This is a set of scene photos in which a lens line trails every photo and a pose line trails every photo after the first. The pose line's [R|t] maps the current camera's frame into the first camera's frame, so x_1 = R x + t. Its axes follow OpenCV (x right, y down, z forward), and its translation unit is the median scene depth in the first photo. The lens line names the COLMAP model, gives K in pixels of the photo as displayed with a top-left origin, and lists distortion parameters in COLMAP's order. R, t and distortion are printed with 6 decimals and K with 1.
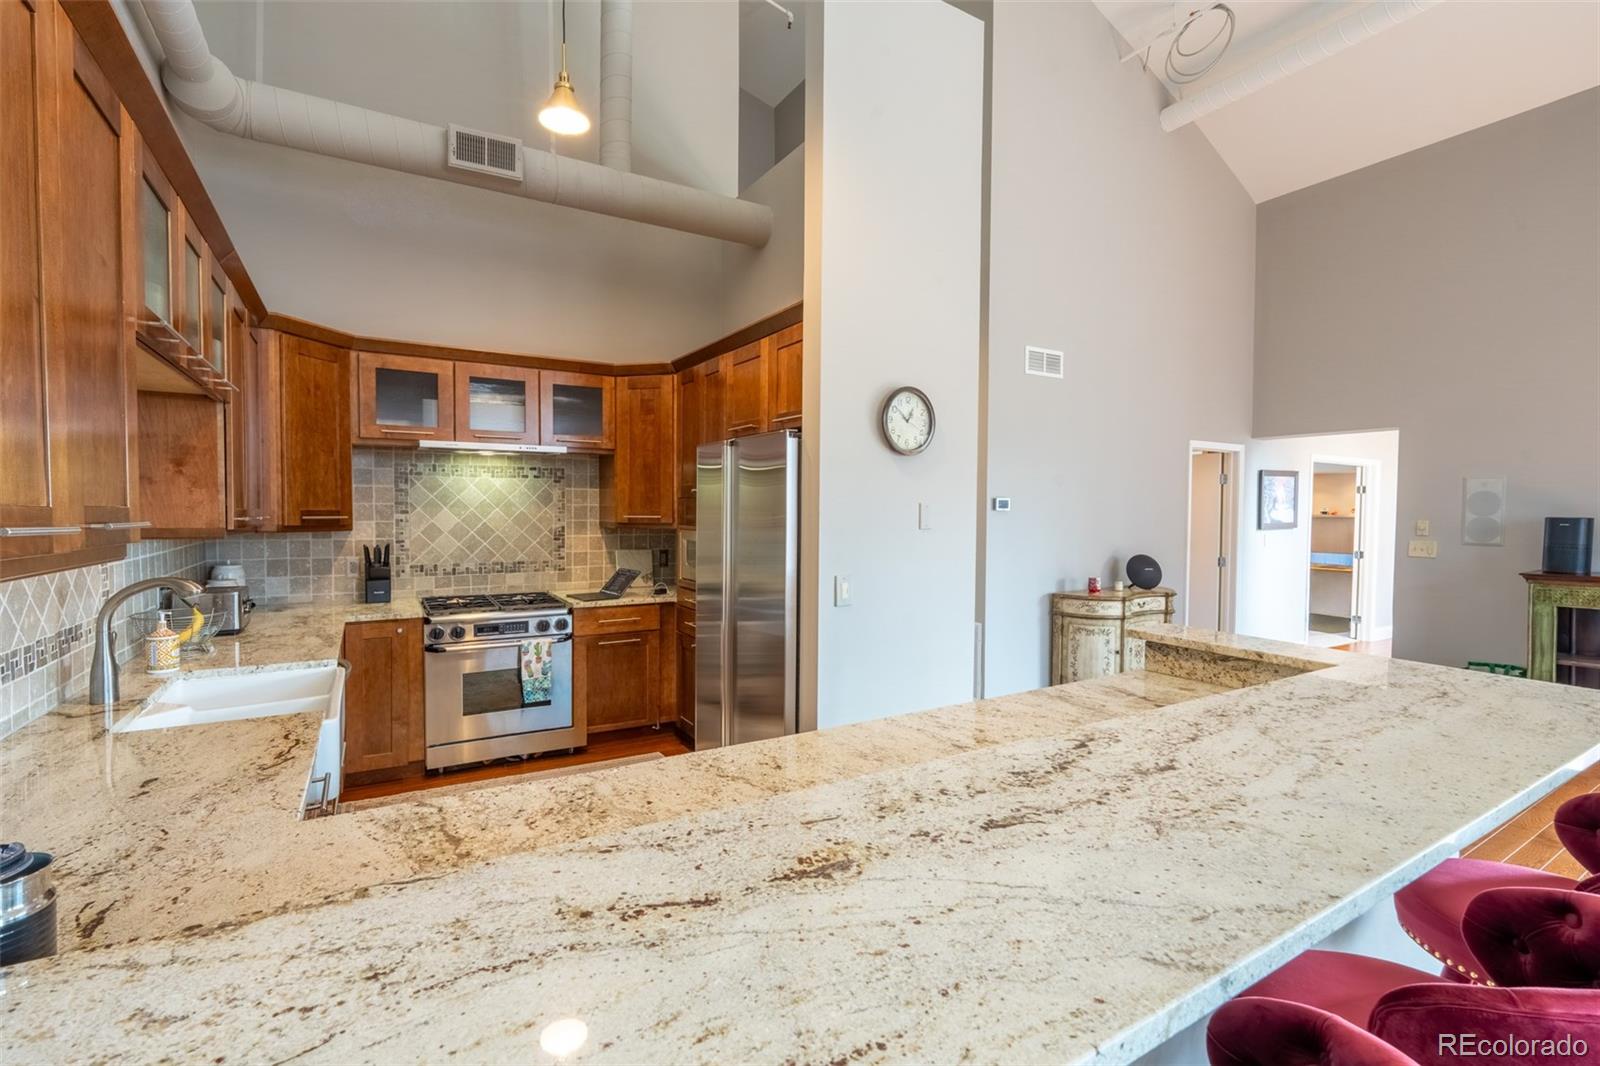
lens RADIAL K [[711.4, 0, 800.0], [0, 711.4, 533.0], [0, 0, 1]] dist [-0.006195, 0.001180]
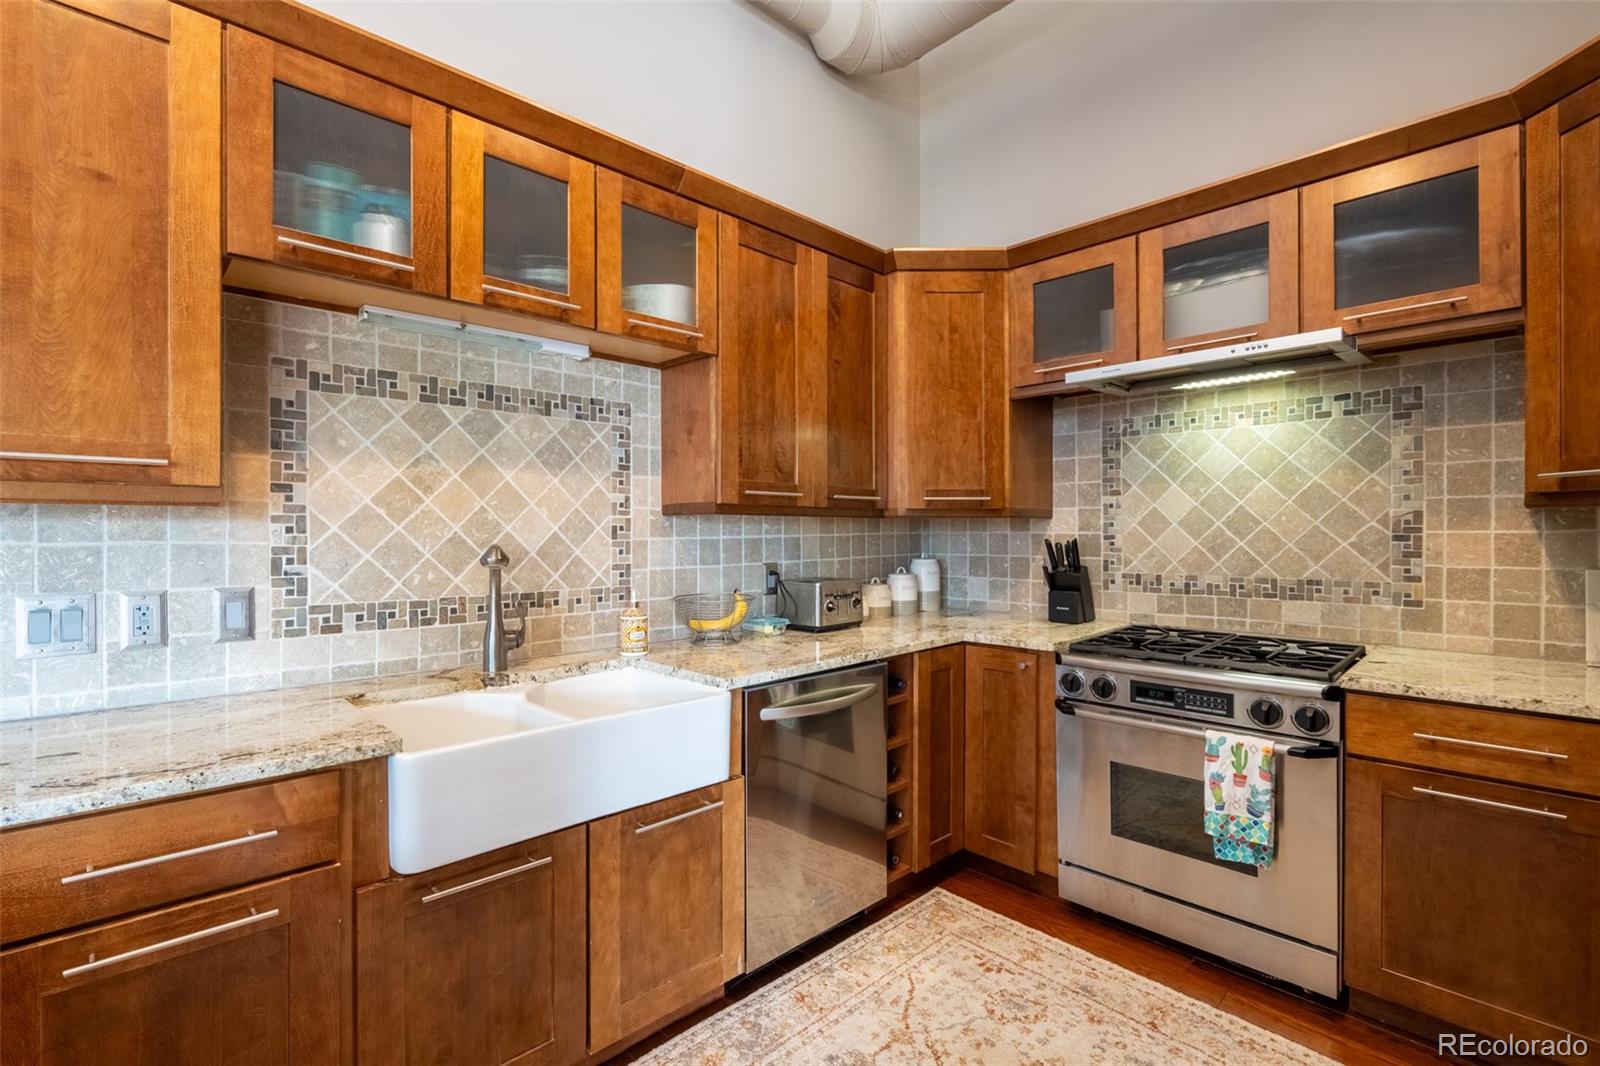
lens RADIAL K [[725.5, 0, 790.4], [0, 725.5, 533.2], [0, 0, 1]] dist [-0.006877, 0.000269]
pose [[0.222224, -0.003315, -0.974990, 0.041282], [-0.026480, 0.999605, -0.009434, 0.023825], [0.974636, 0.027914, 0.222048, 0.575752]]
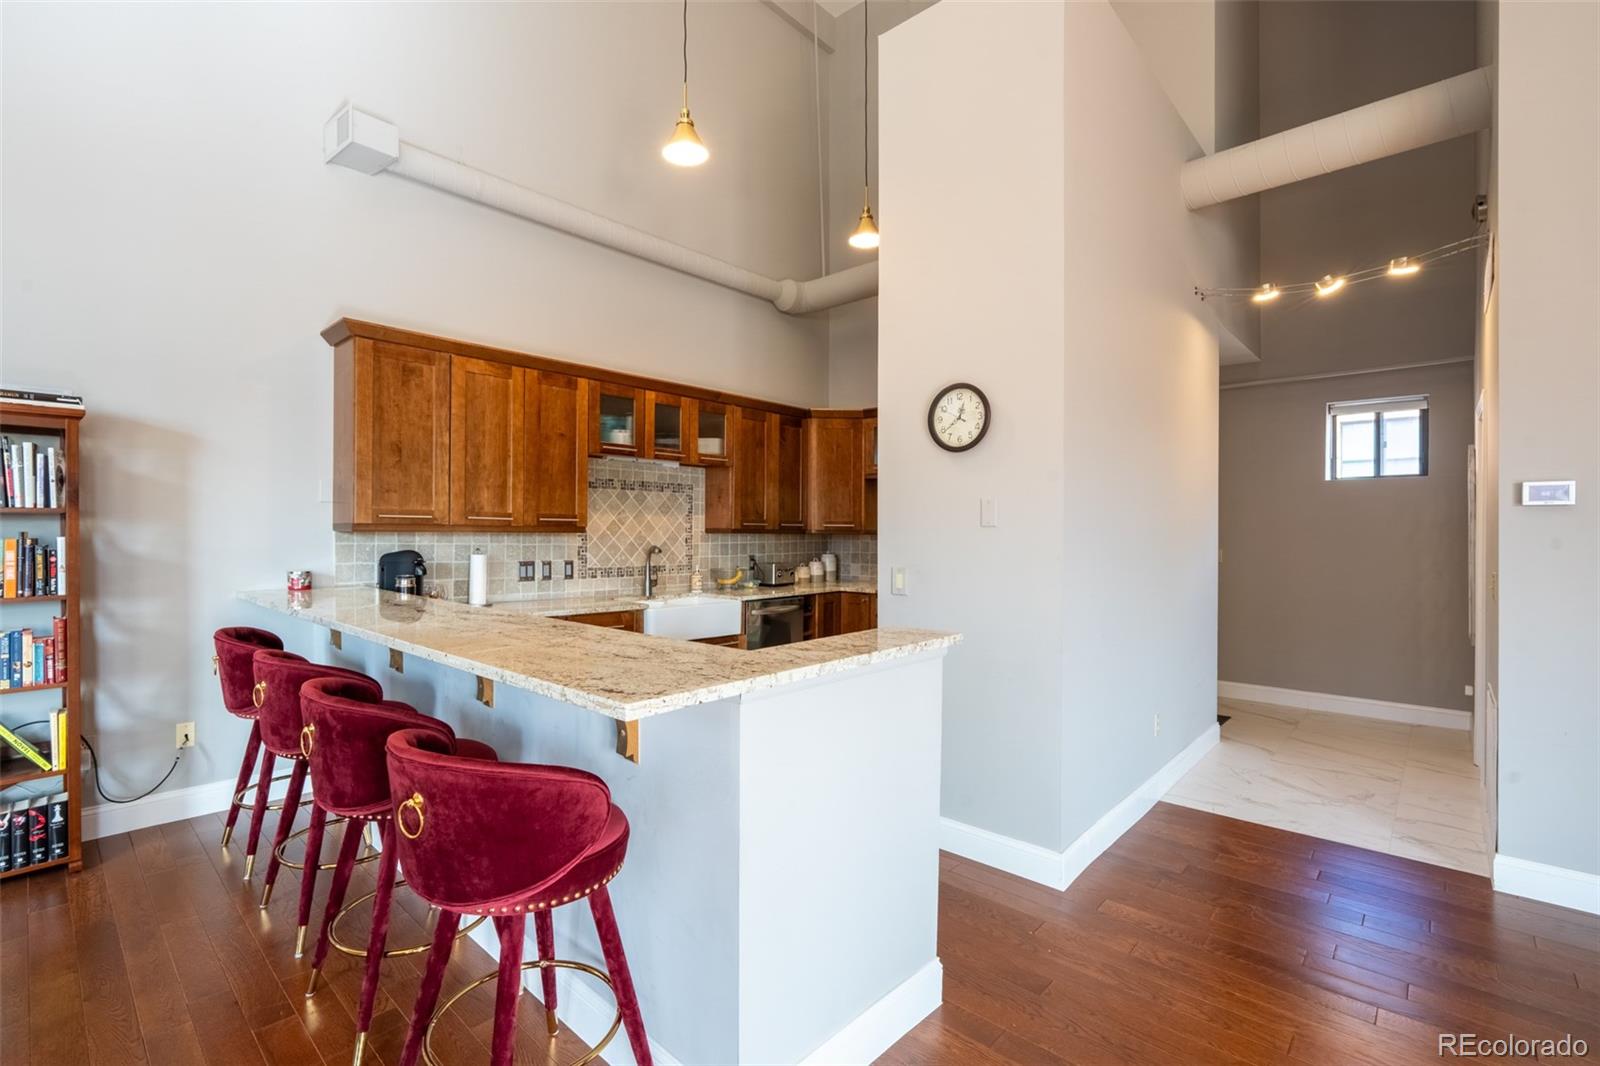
lens RADIAL K [[725.5, 0, 790.4], [0, 725.5, 533.2], [0, 0, 1]] dist [-0.006877, 0.000269]
pose [[0.286191, -0.003171, -0.958167, 0.787885], [-0.034255, 0.999321, -0.013538, 0.019475], [0.957560, 0.036696, 0.285888, 0.366655]]
